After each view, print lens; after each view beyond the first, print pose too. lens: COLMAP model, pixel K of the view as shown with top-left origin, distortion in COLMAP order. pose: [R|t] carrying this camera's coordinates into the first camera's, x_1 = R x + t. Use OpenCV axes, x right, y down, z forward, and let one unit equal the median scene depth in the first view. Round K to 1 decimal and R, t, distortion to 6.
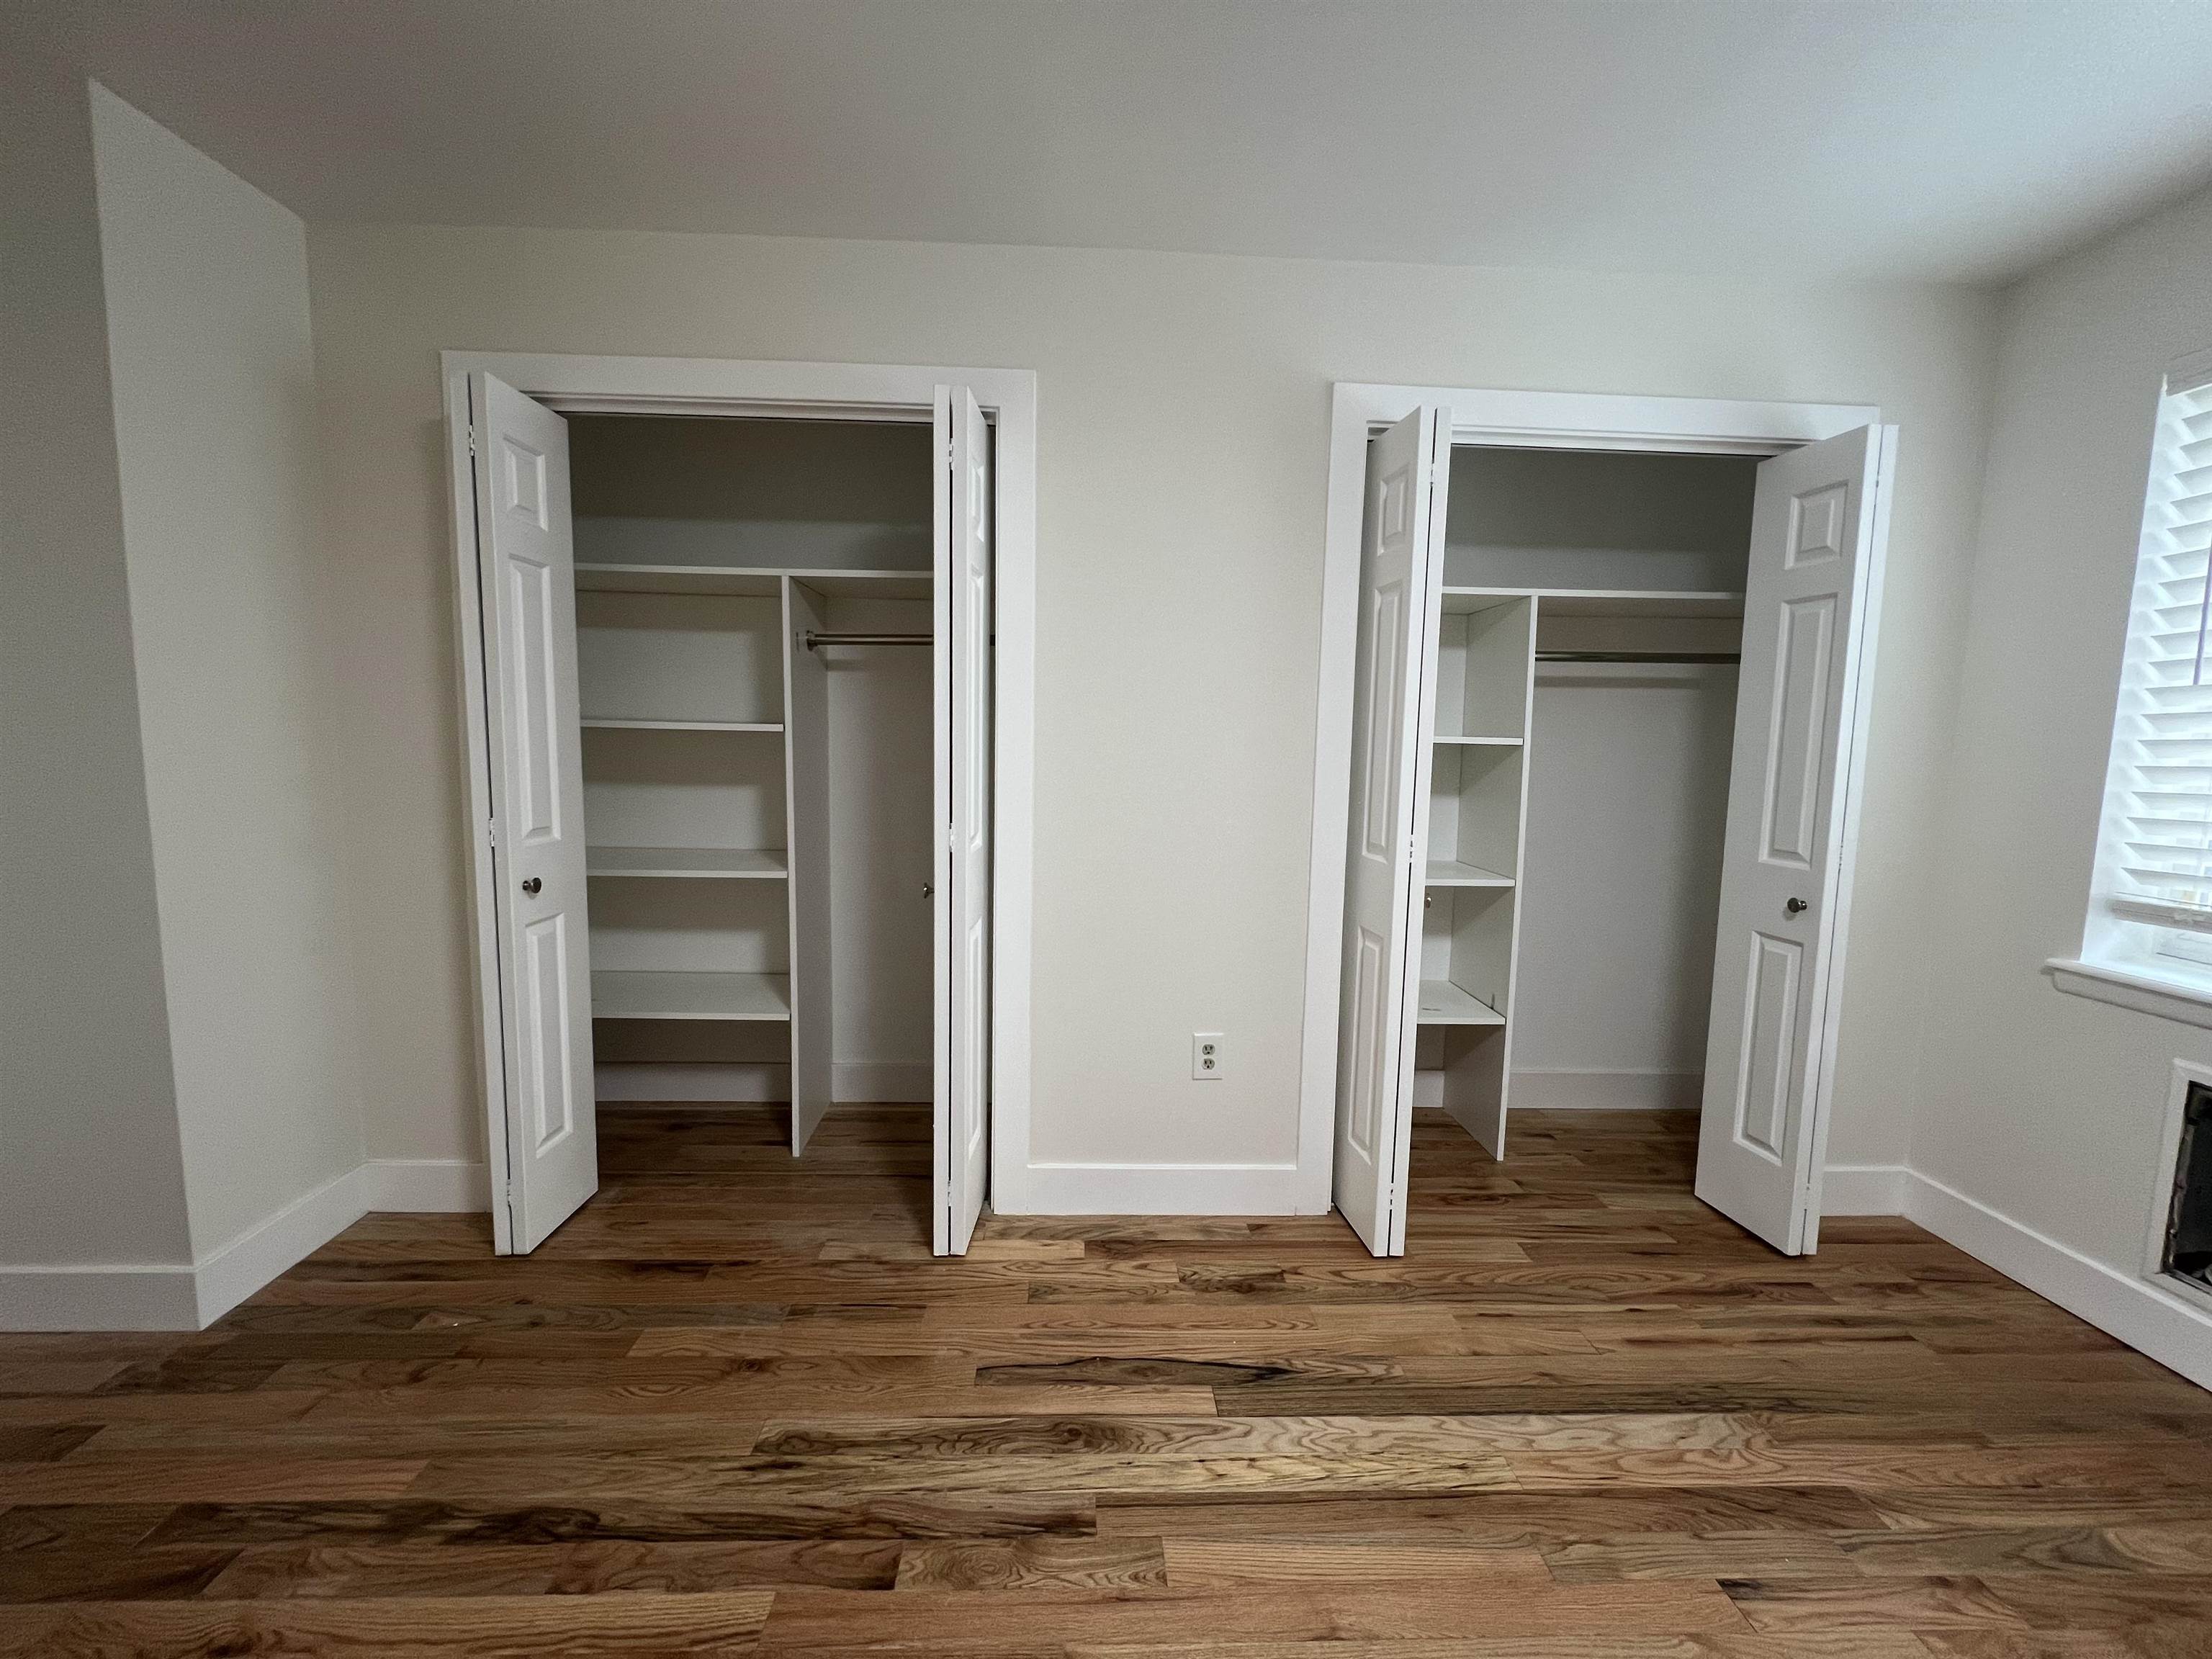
lens RADIAL K [[881.5, 0, 1103.1], [0, 881.5, 822.3], [0, 0, 1]] dist [-0.001118, -0.000415]
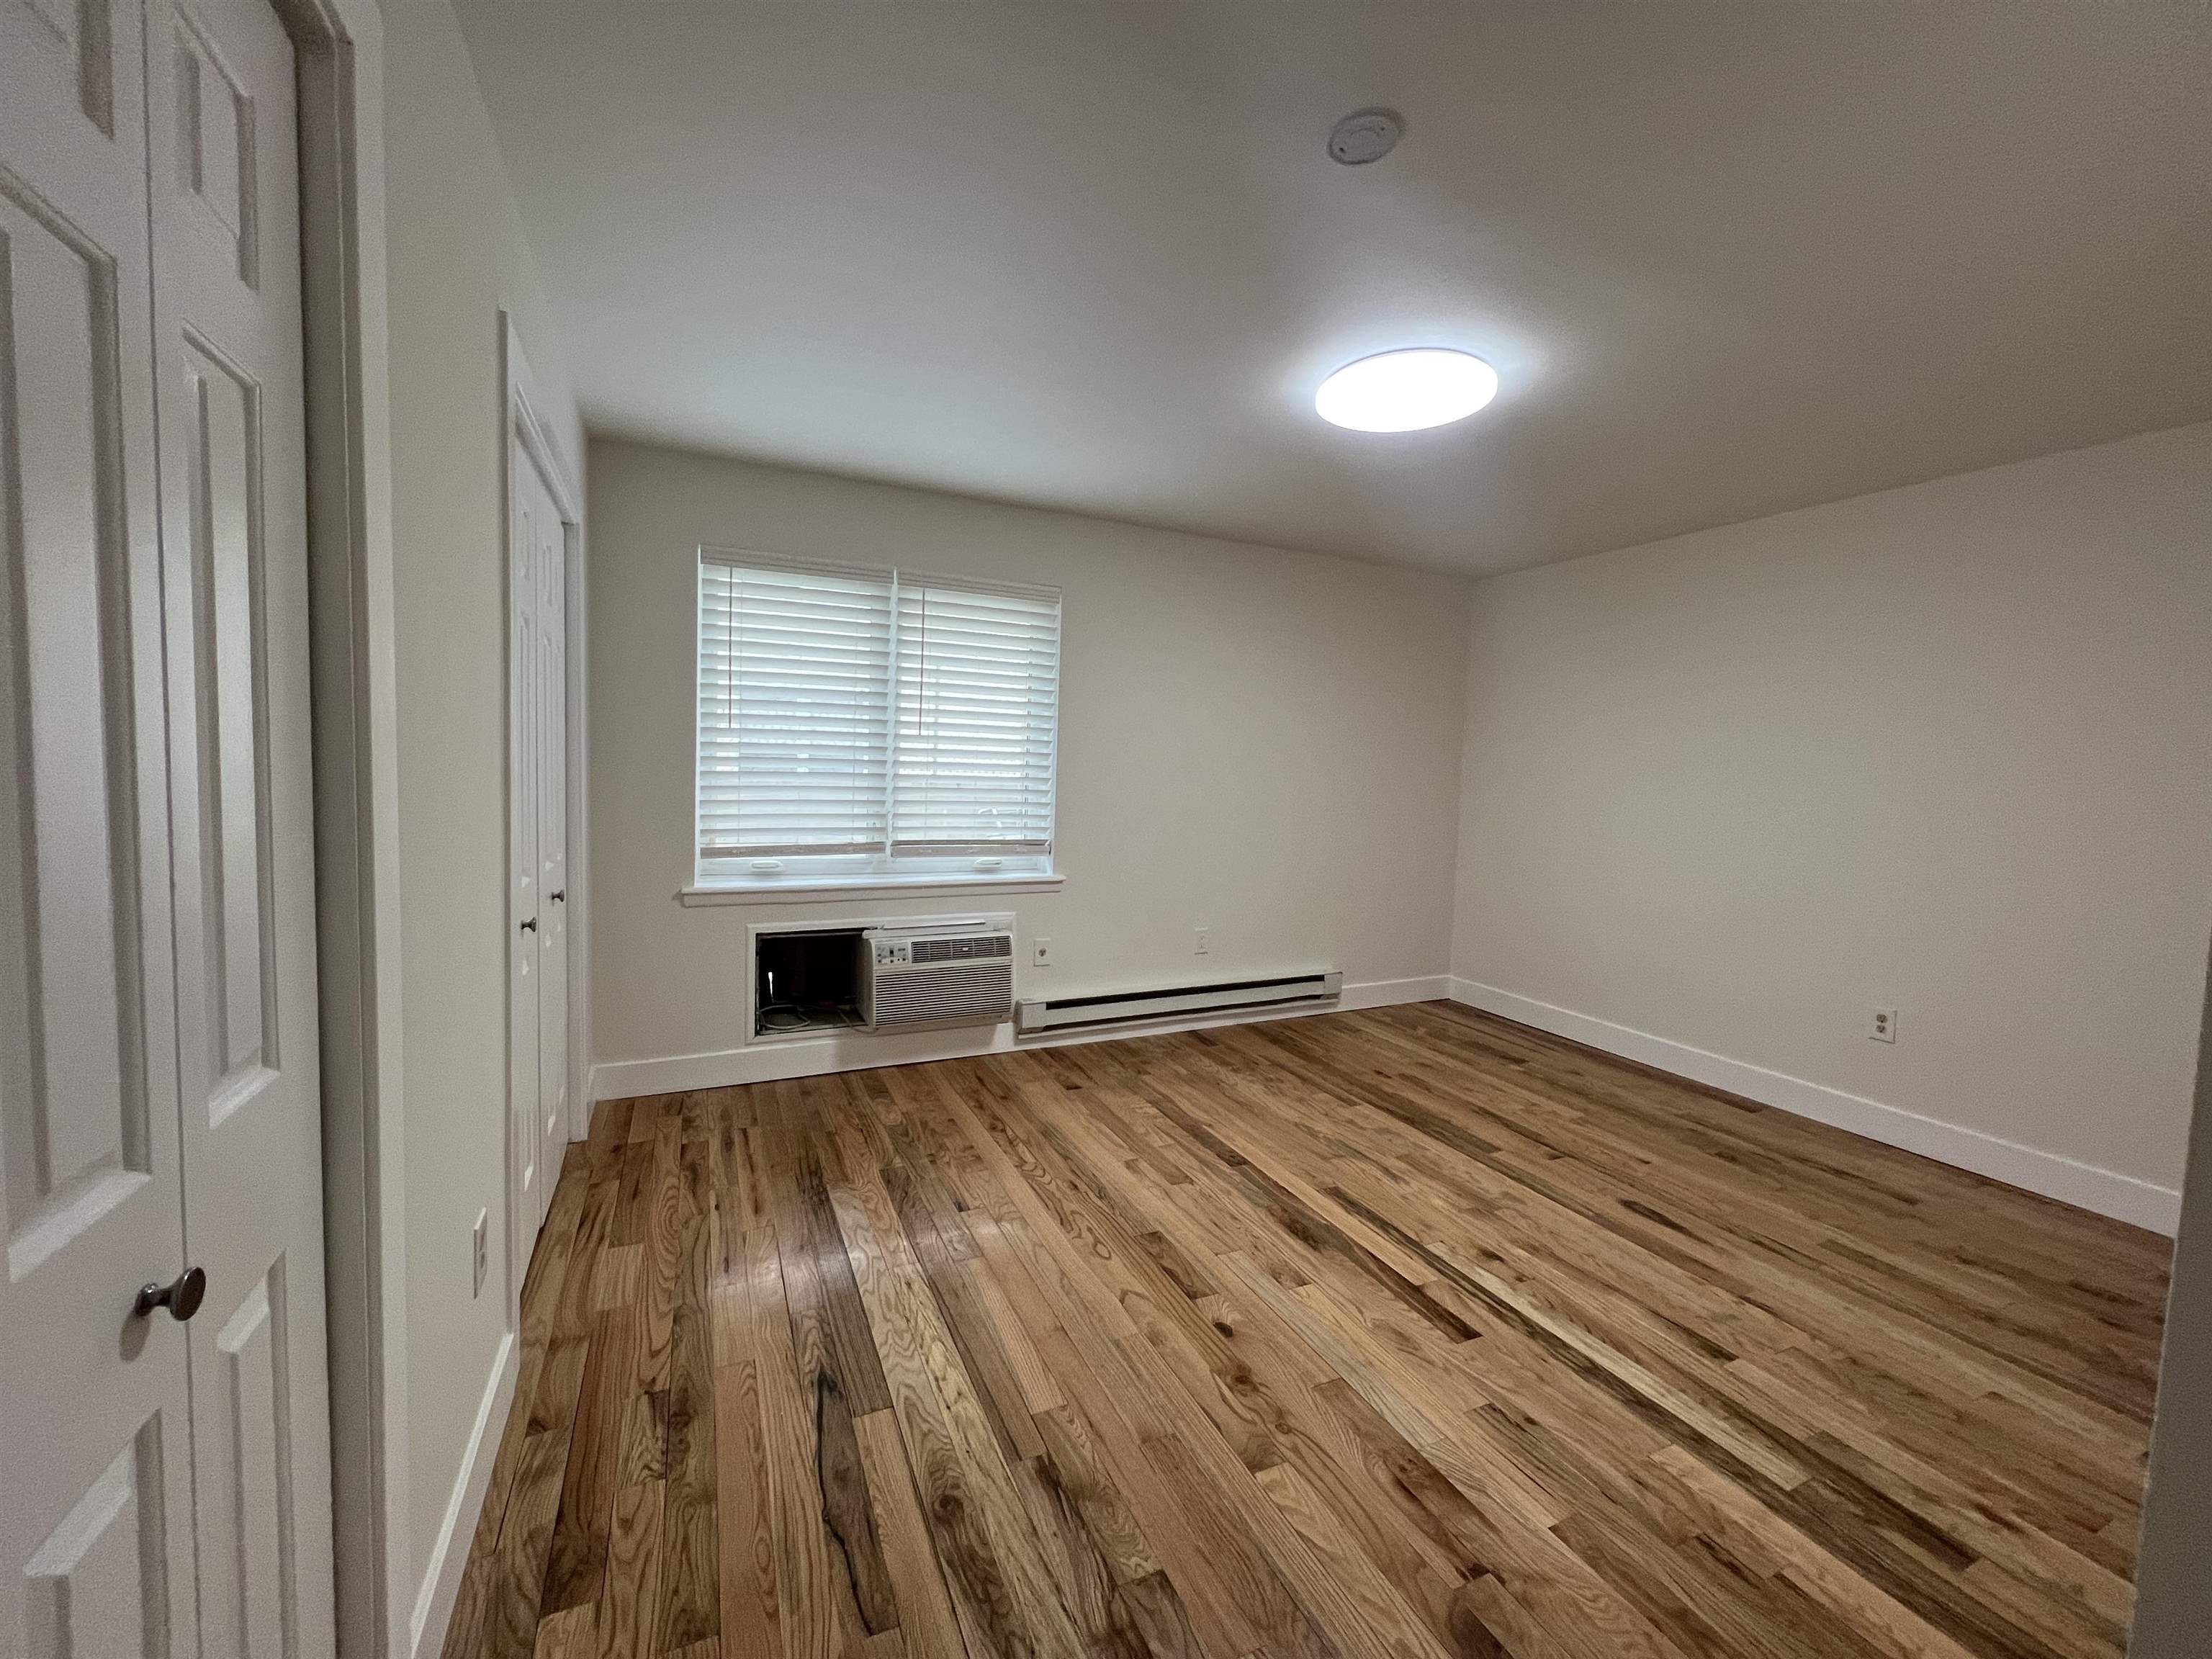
lens RADIAL K [[881.5, 0, 1103.5], [0, 881.5, 821.7], [0, 0, 1]] dist [-0.001118, -0.000415]
pose [[-0.384473, -0.090504, 0.918689, -0.866939], [0.046842, 0.991988, 0.117329, -0.150913], [-0.921947, 0.088143, -0.377153, 1.062705]]
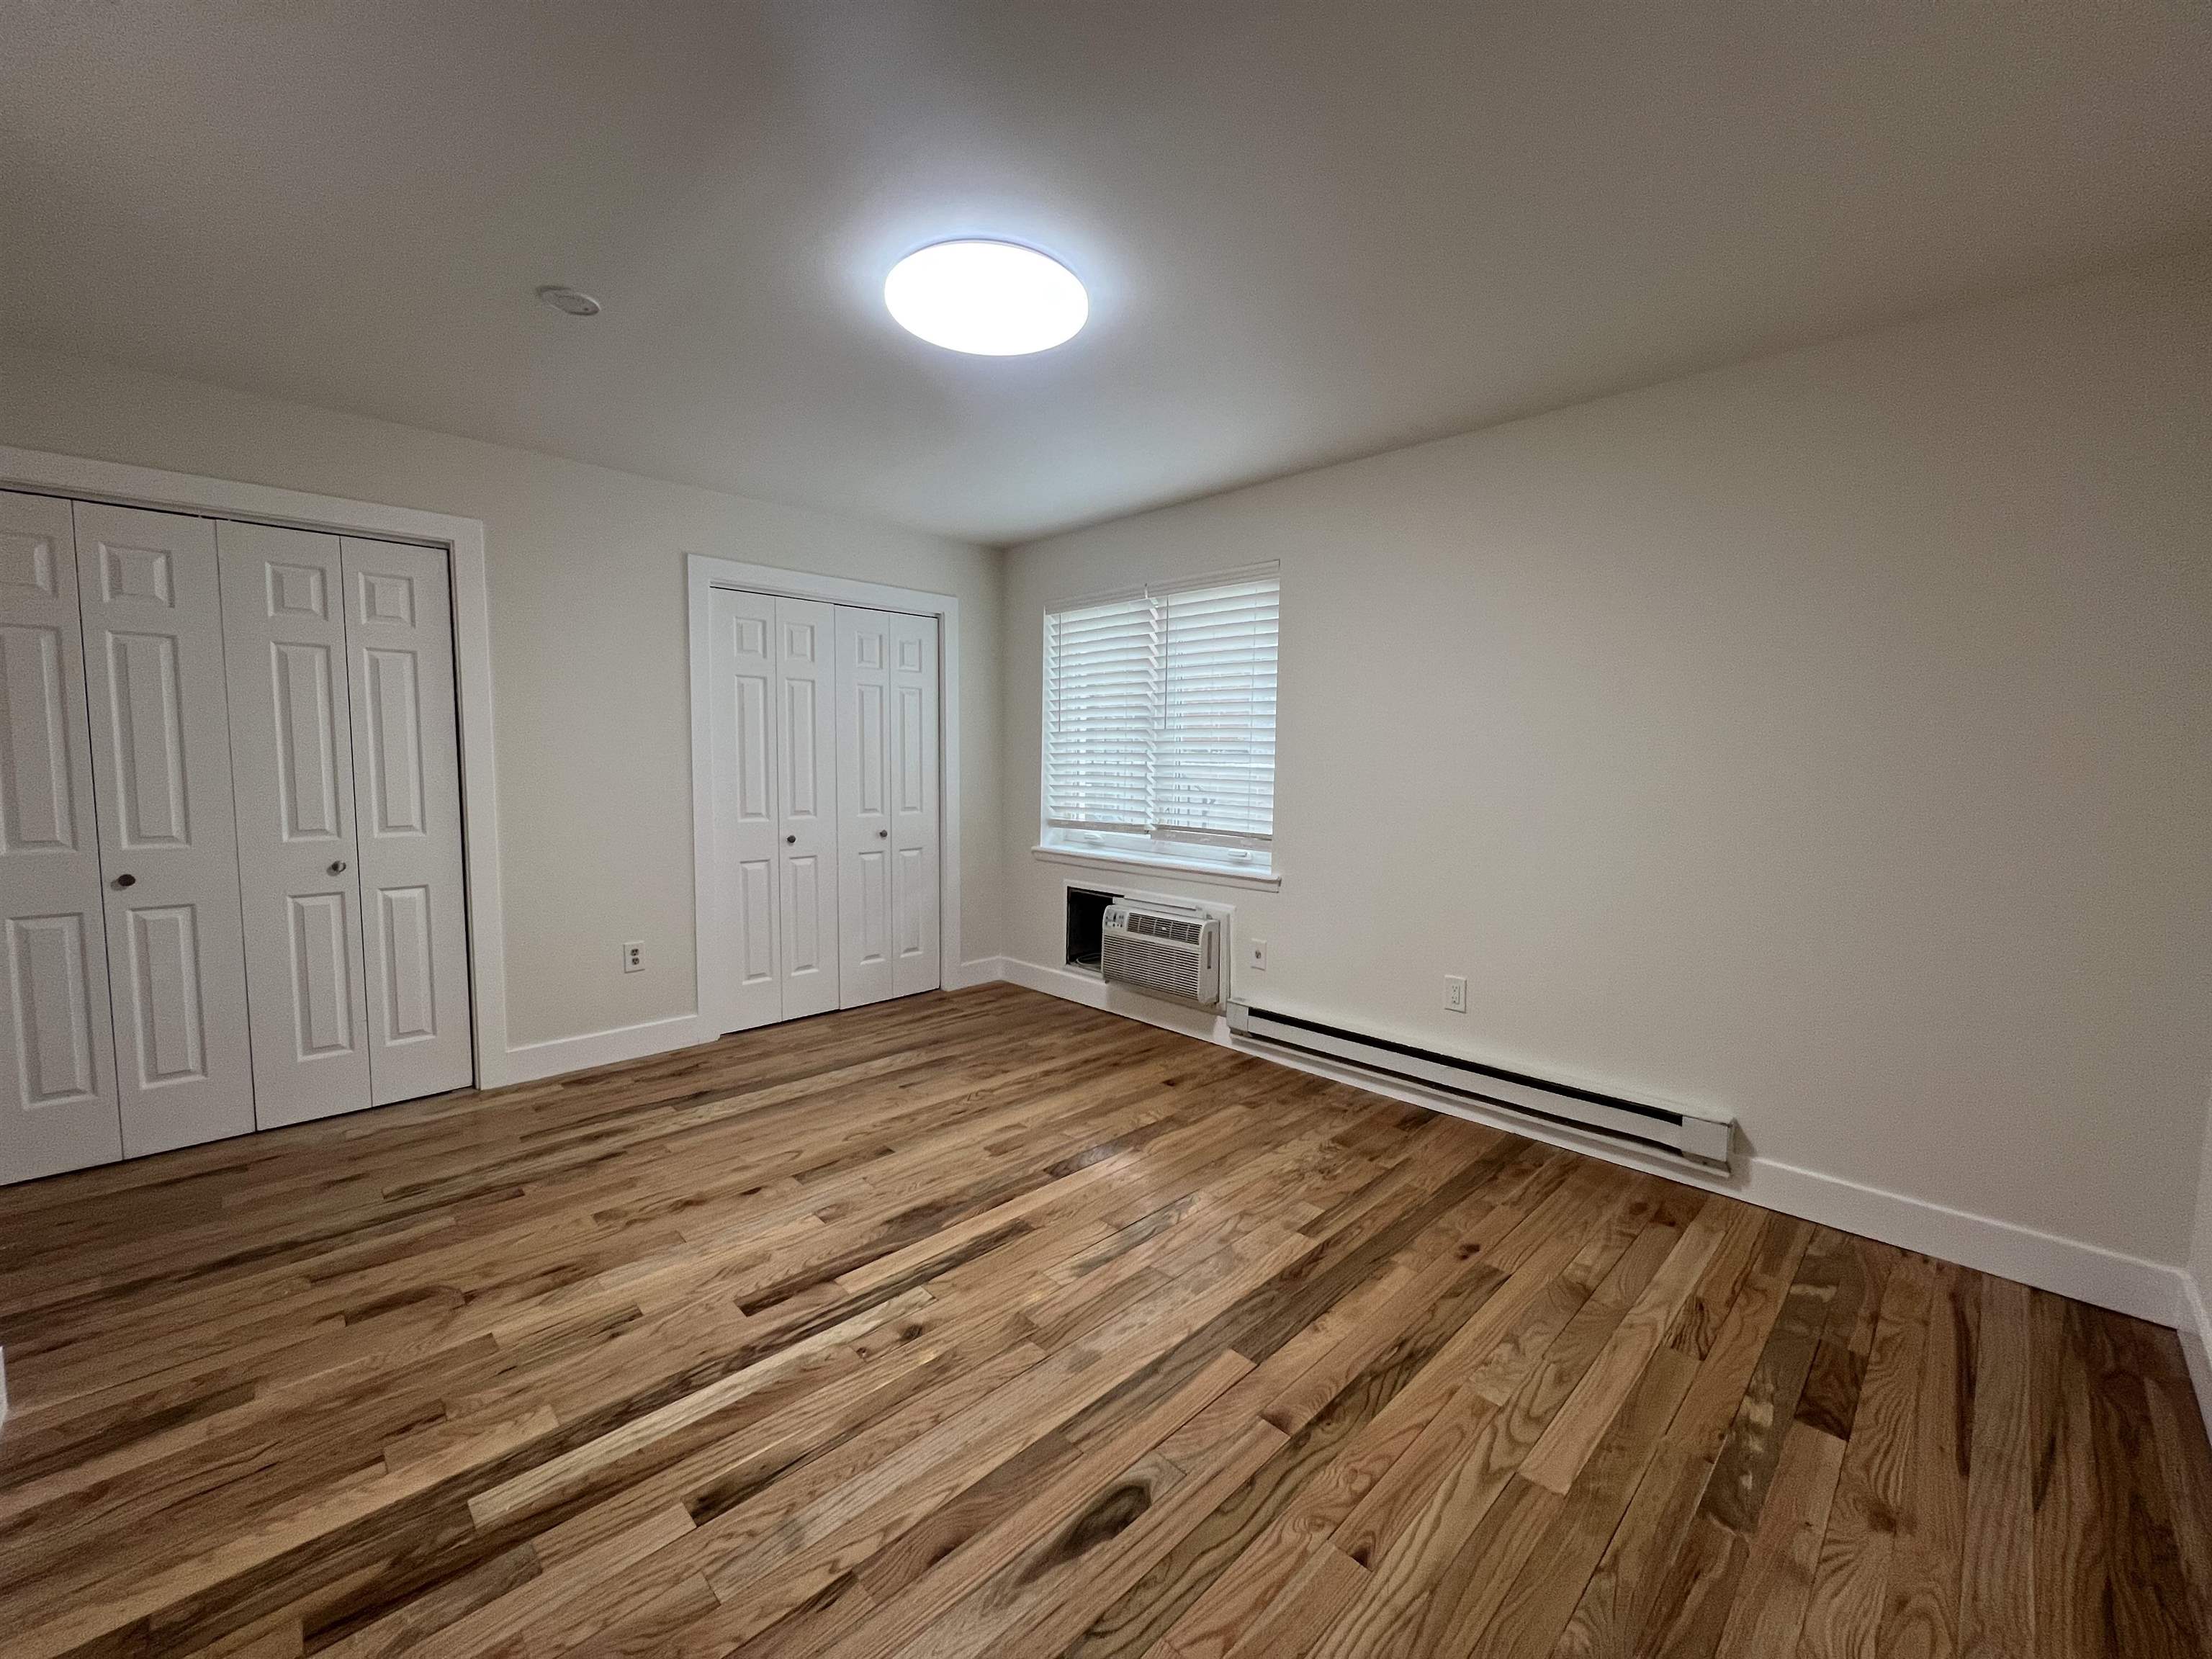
lens RADIAL K [[881.5, 0, 1102.8], [0, 881.5, 823.1], [0, 0, 1]] dist [-0.001118, -0.000415]
pose [[0.740709, -0.067148, 0.668462, -0.411954], [0.068001, 0.997376, 0.024836, 0.056132], [-0.668375, 0.027060, 0.743332, -1.036095]]
